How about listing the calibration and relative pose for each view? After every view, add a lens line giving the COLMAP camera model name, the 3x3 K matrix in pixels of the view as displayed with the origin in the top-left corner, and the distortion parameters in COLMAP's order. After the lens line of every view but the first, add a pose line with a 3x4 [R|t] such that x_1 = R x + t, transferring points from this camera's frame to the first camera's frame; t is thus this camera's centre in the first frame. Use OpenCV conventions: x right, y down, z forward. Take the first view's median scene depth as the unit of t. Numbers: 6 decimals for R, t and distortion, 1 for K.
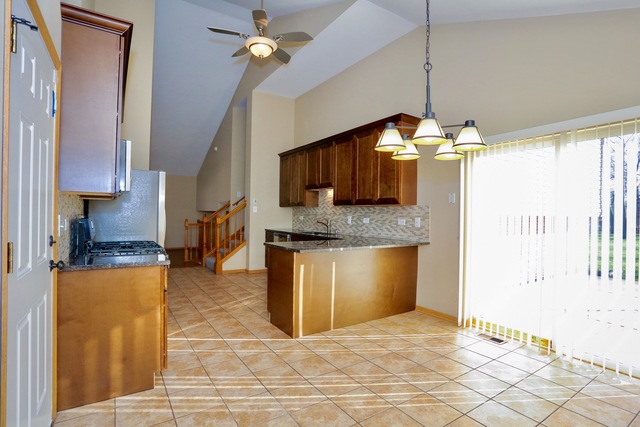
lens RADIAL K [[311.2, 0, 320.0], [0, 311.2, 213.5], [0, 0, 1]] dist [-0.076675, 0.032973]
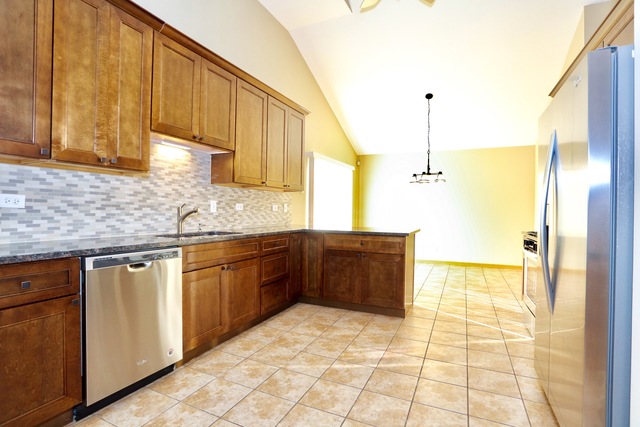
lens RADIAL K [[311.2, 0, 320.0], [0, 311.2, 213.5], [0, 0, 1]] dist [-0.076675, 0.032973]
pose [[-0.507142, -0.034479, 0.861172, -0.600650], [-0.026984, 0.999345, 0.024120, 0.015560], [-0.861440, -0.011005, -0.507740, 1.242486]]
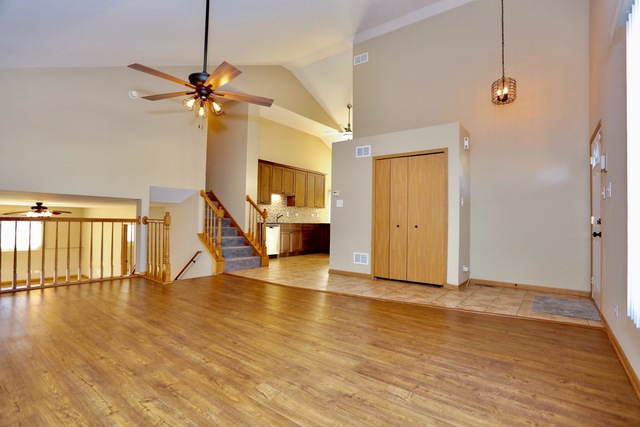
lens RADIAL K [[311.2, 0, 320.0], [0, 311.2, 213.5], [0, 0, 1]] dist [-0.076675, 0.032973]
pose [[-0.312899, -0.005875, 0.949768, -1.806007], [-0.028201, 0.999597, -0.003108, 0.018697], [-0.949368, -0.027757, -0.312938, 1.516884]]
